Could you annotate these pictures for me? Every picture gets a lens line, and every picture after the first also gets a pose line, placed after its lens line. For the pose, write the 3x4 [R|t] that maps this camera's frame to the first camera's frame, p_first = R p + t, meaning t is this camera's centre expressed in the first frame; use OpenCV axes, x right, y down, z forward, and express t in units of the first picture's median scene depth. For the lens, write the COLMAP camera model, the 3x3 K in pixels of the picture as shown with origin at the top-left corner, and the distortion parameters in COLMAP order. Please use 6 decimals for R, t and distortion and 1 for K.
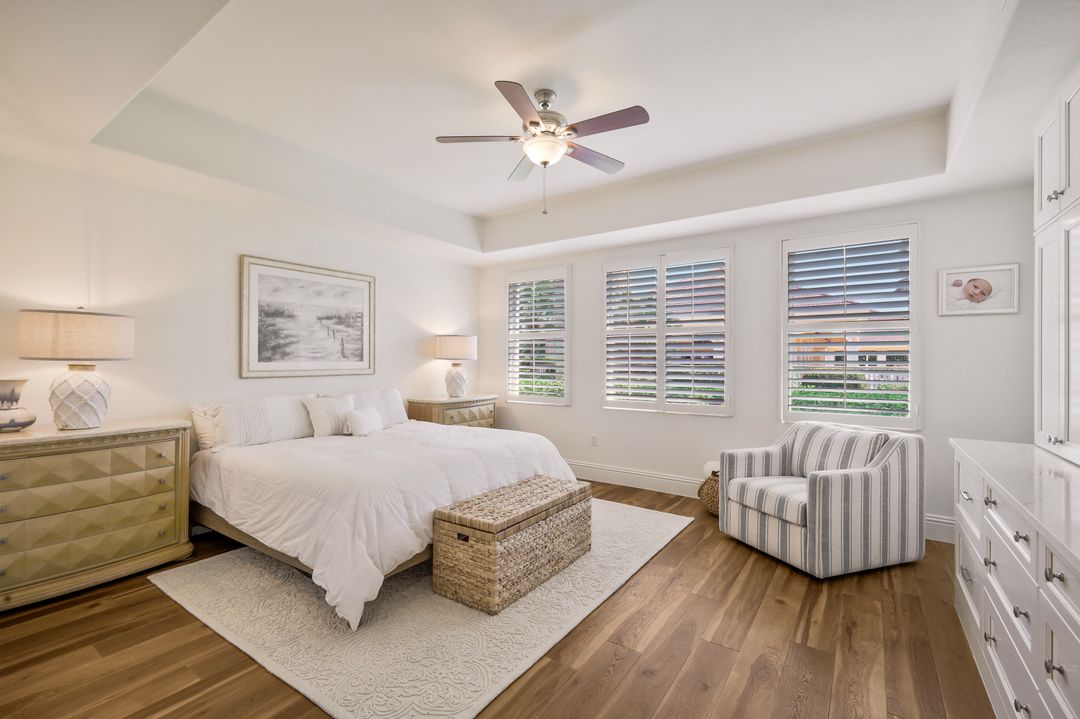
lens RADIAL K [[475.5, 0, 542.7], [0, 475.5, 358.9], [0, 0, 1]] dist [0.004554, 0.000595]
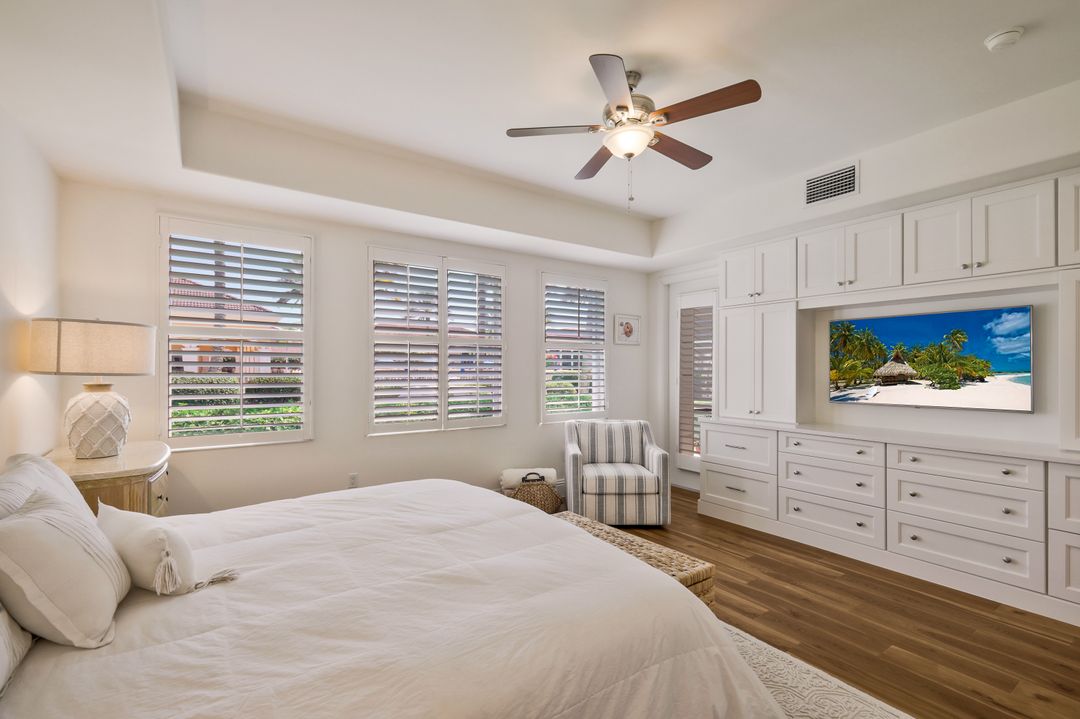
lens RADIAL K [[475.5, 0, 543.7], [0, 475.5, 365.2], [0, 0, 1]] dist [0.004554, 0.000595]
pose [[0.342235, -0.003444, 0.939608, -0.685458], [-0.010809, 0.999913, 0.007602, -0.025821], [-0.939552, -0.012758, 0.342168, 0.648929]]
